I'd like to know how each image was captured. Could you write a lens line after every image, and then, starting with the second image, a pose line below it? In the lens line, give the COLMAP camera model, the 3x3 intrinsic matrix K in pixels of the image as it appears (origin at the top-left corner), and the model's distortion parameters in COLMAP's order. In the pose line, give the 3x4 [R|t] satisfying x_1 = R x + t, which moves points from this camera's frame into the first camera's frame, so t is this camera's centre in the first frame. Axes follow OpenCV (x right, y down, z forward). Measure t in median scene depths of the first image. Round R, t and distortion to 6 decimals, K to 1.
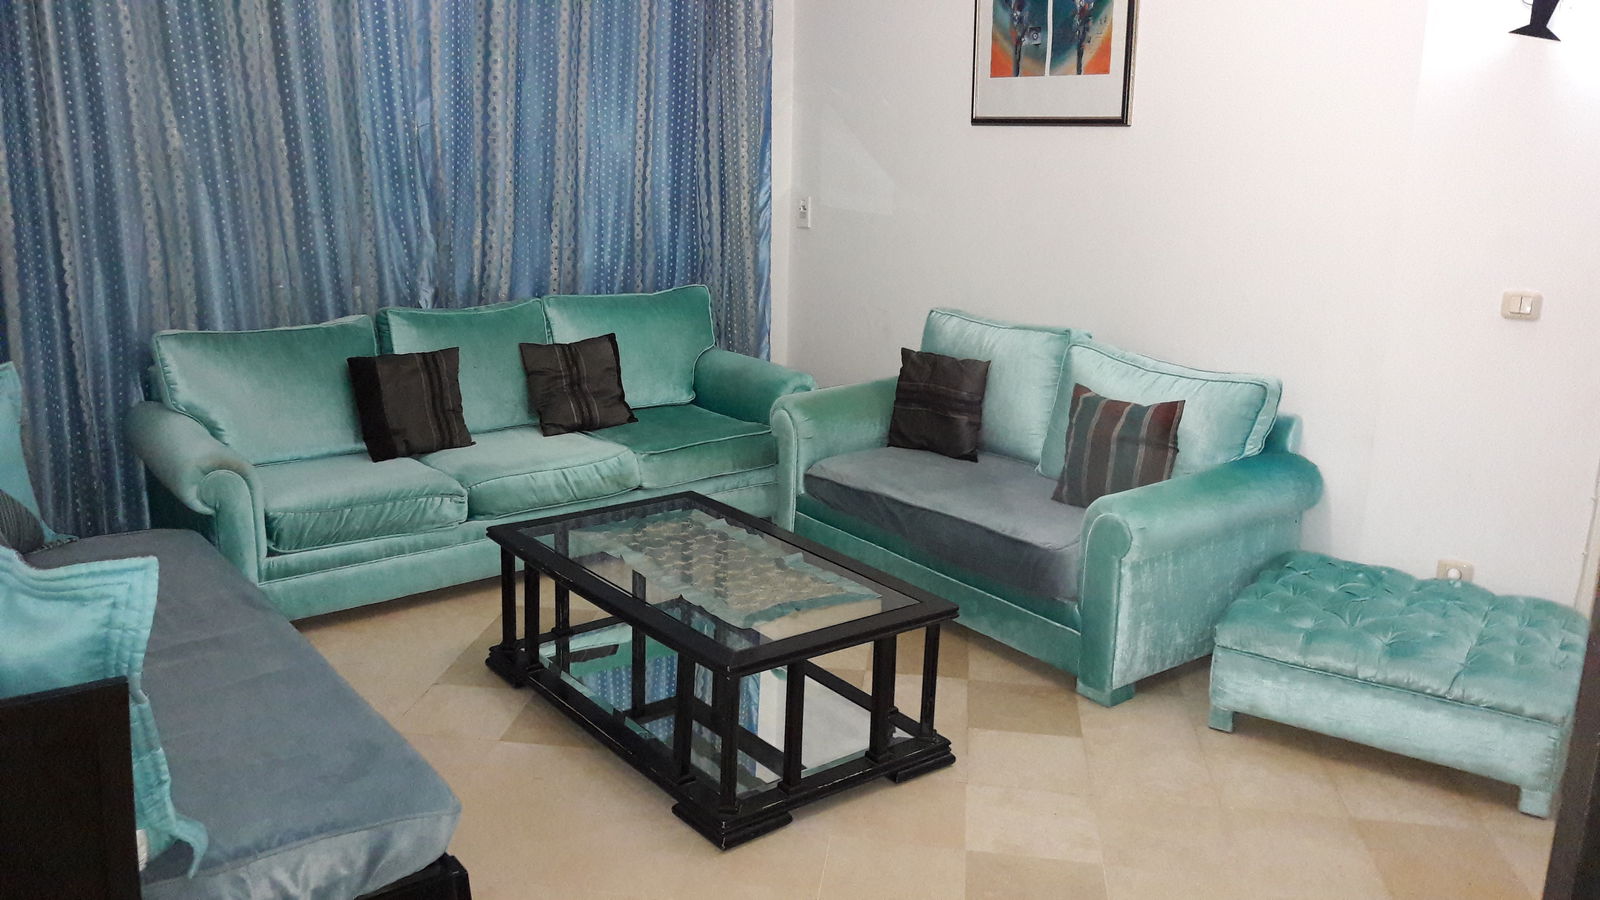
lens RADIAL K [[1309.4, 0, 779.7], [0, 1309.4, 443.2], [0, 0, 1]] dist [0.159851, -0.471771]
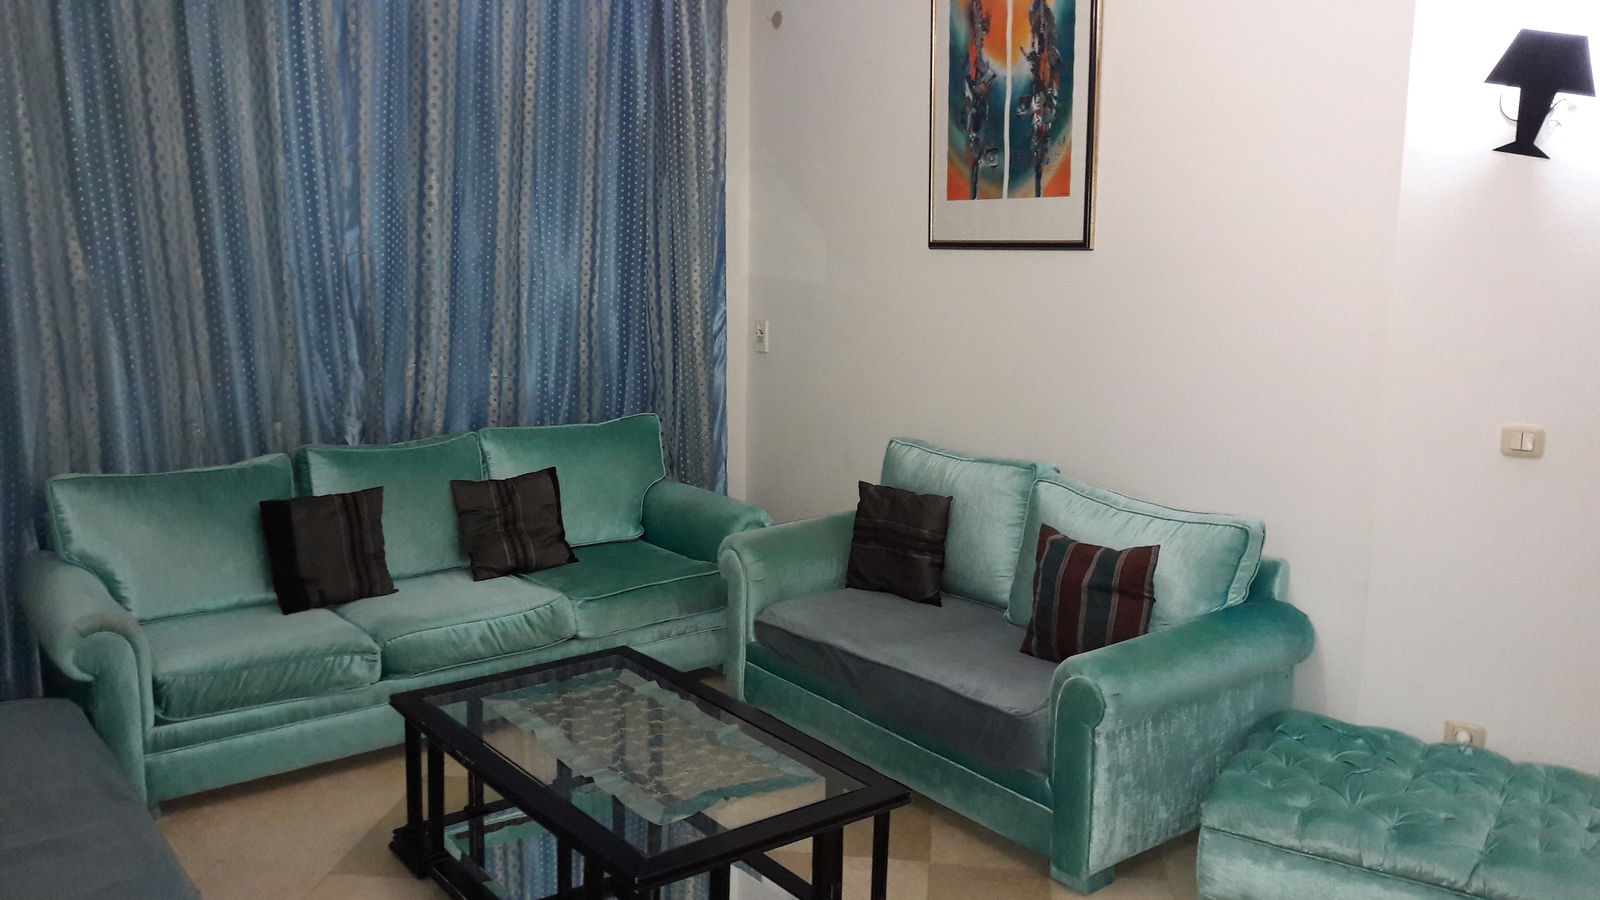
lens RADIAL K [[1253.8, 0, 787.2], [0, 1253.8, 434.2], [0, 0, 1]] dist [0.093145, -0.251901]
pose [[0.999964, -0.008008, 0.002643, 0.041552], [0.008198, 0.996595, -0.082042, -0.035063], [-0.001977, 0.082061, 0.996625, 0.110977]]
